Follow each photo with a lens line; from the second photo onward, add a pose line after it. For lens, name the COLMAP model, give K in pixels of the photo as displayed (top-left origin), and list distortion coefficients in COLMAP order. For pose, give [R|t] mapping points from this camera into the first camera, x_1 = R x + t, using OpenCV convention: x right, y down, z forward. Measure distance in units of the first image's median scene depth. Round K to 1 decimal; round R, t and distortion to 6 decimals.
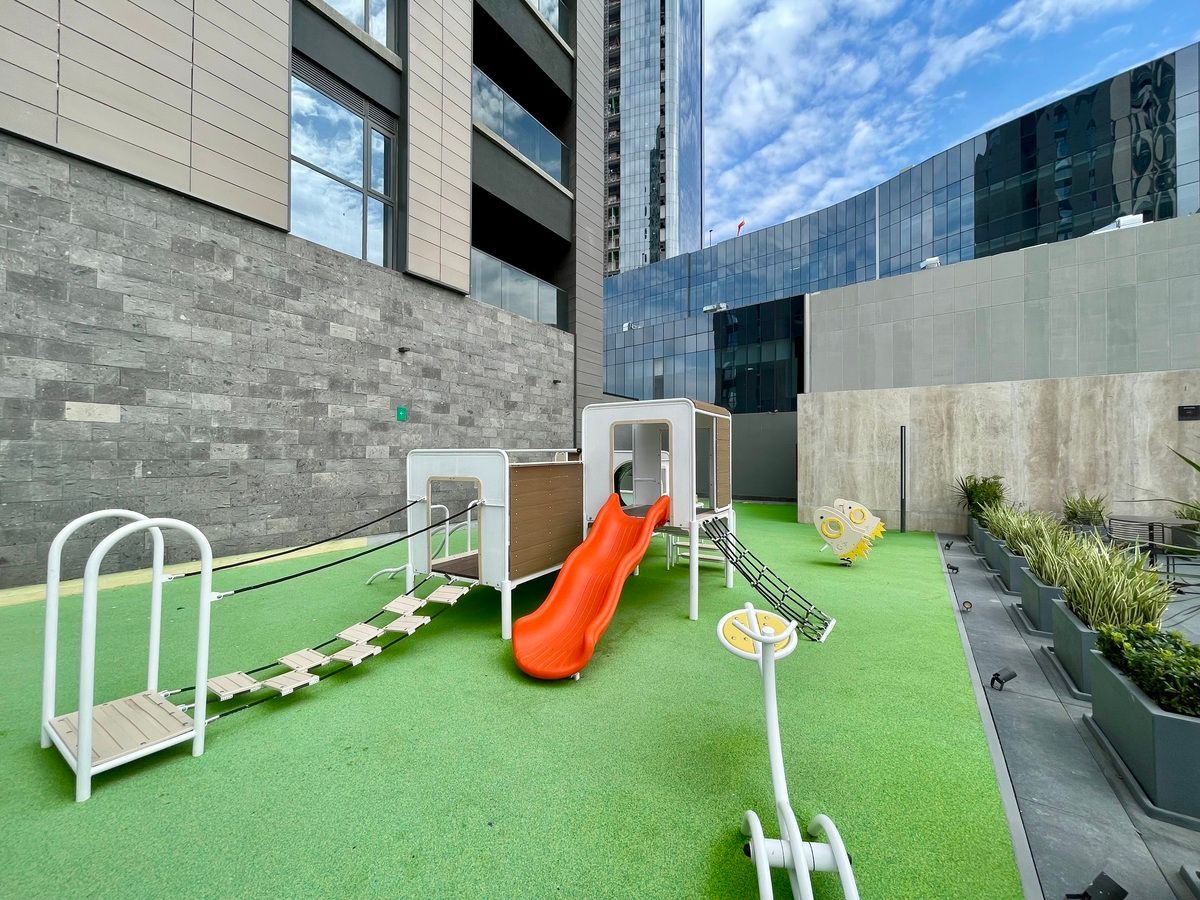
lens RADIAL K [[485.9, 0, 600.8], [0, 485.9, 447.0], [0, 0, 1]] dist [0.002606, 0.000299]
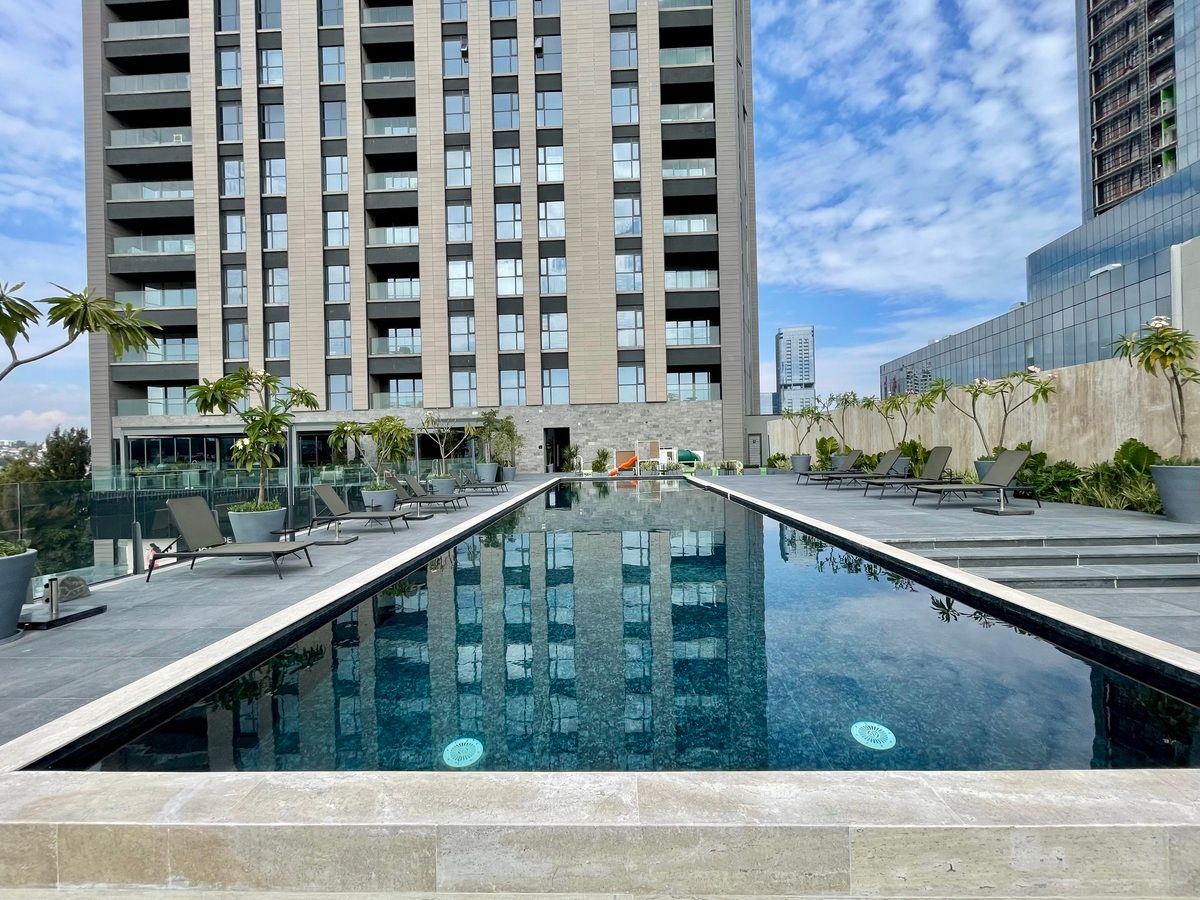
lens RADIAL K [[485.9, 0, 597.0], [0, 485.9, 448.1], [0, 0, 1]] dist [0.002606, 0.000299]
pose [[0.522784, -0.016714, -0.852301, 1.880894], [0.038197, 0.999263, 0.003833, -0.014062], [0.851609, -0.034559, 0.523037, -0.961216]]
